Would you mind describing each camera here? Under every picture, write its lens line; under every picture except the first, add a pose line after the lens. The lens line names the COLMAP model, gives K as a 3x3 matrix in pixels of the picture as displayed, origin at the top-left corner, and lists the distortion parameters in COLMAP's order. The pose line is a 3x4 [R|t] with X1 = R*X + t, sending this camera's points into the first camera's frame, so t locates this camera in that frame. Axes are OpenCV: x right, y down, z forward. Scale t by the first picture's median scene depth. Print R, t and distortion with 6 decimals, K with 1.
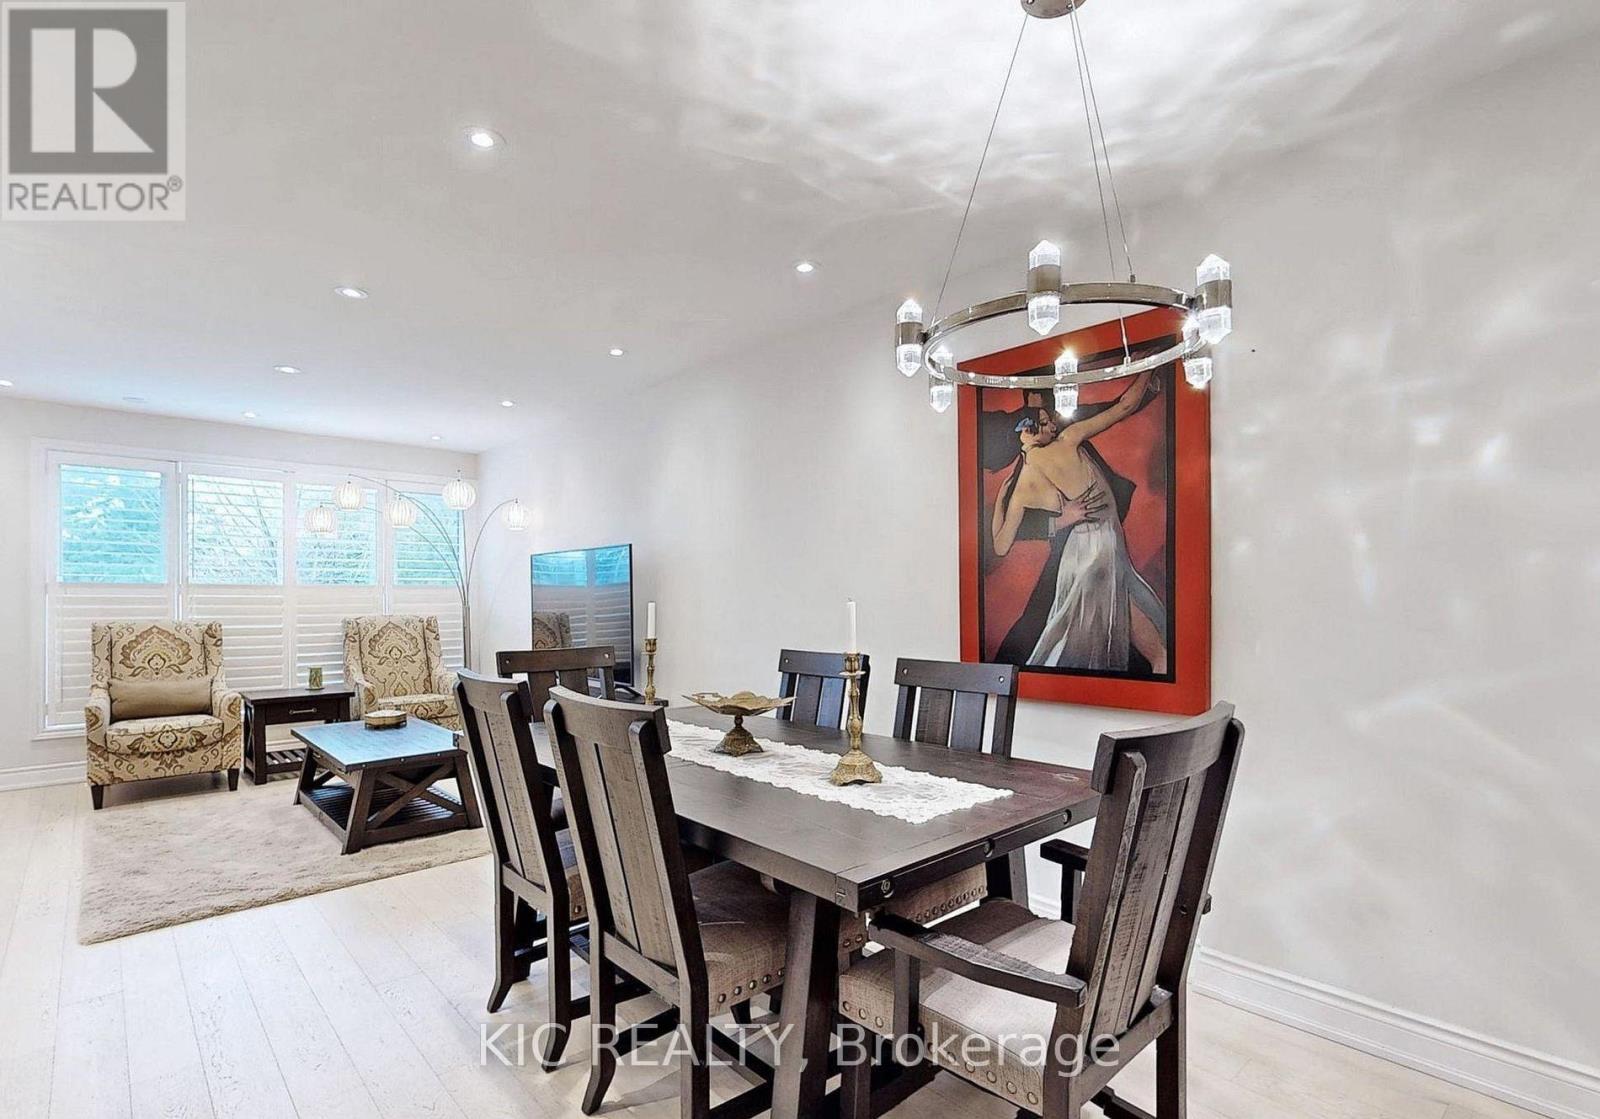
lens RADIAL K [[800.7, 0, 799.9], [0, 800.7, 594.1], [0, 0, 1]] dist [-0.004552, -0.000280]
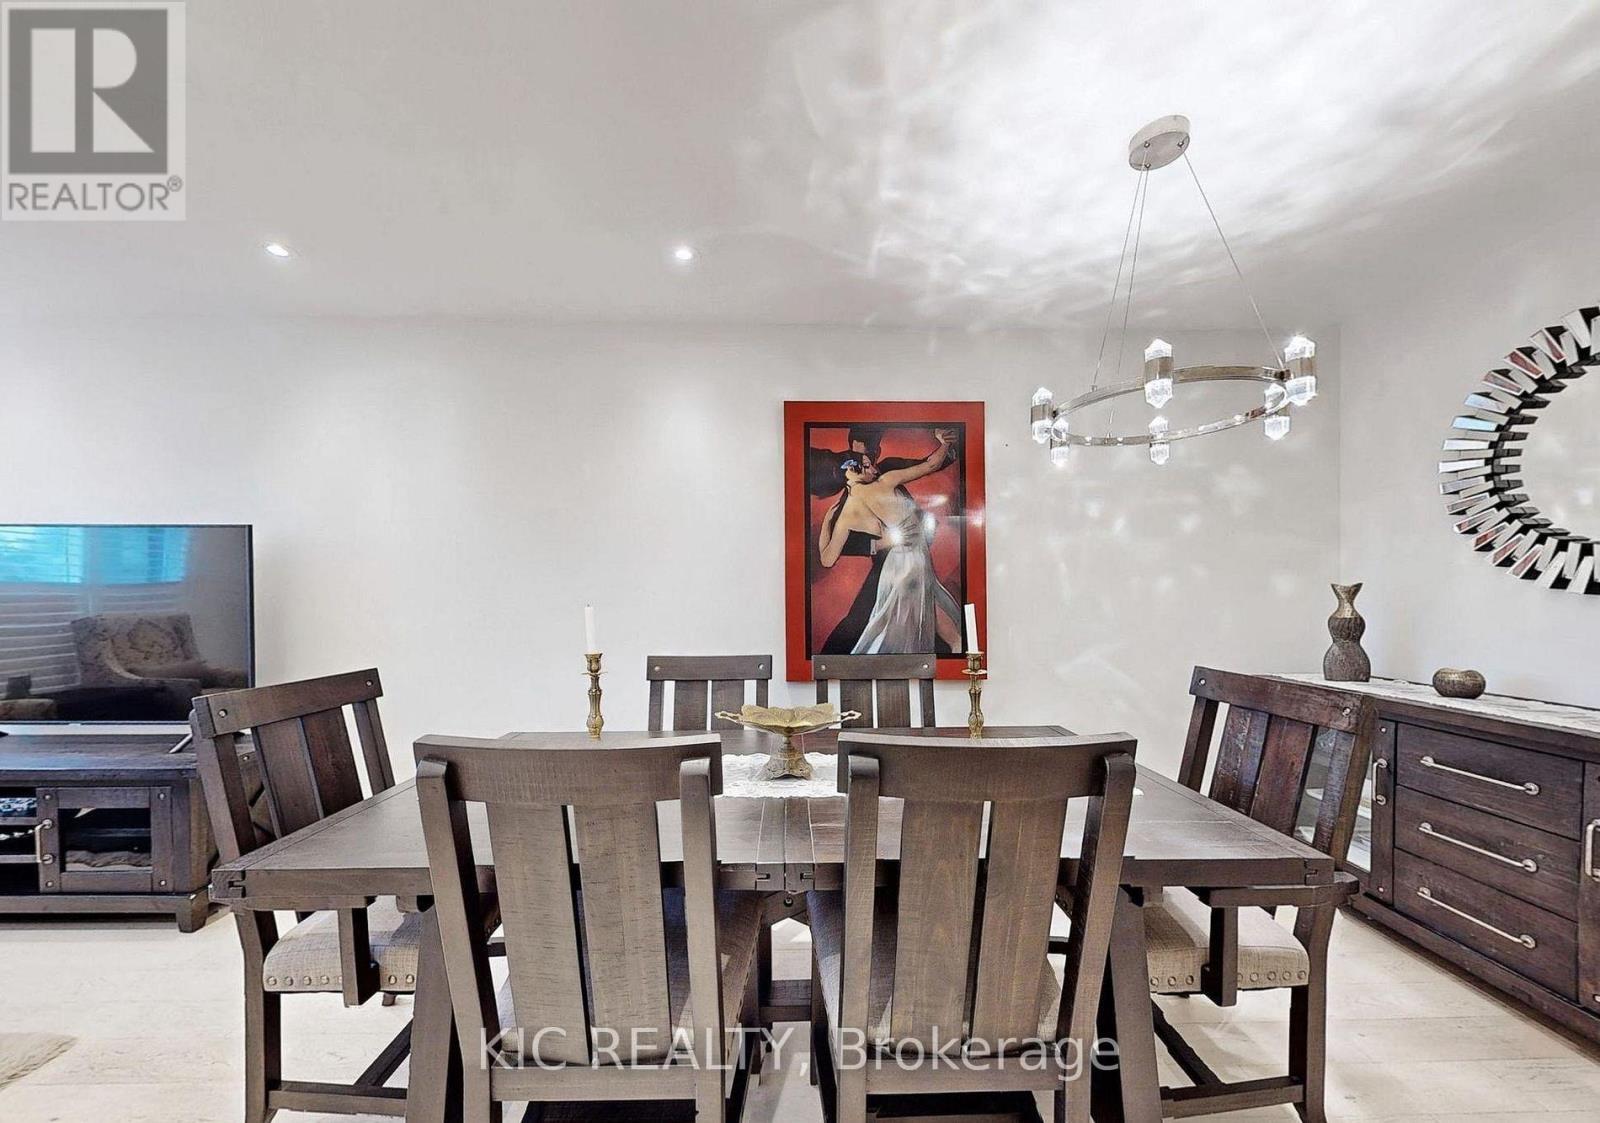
lens RADIAL K [[568.5, 0, 812.4], [0, 568.5, 604.5], [0, 0, 1]] dist [0.000265, 0.000411]
pose [[0.634889, 0.003610, 0.772595, -0.467248], [-0.000065, 0.999989, -0.004620, 0.014130], [-0.772603, 0.002883, 0.634883, 0.494793]]
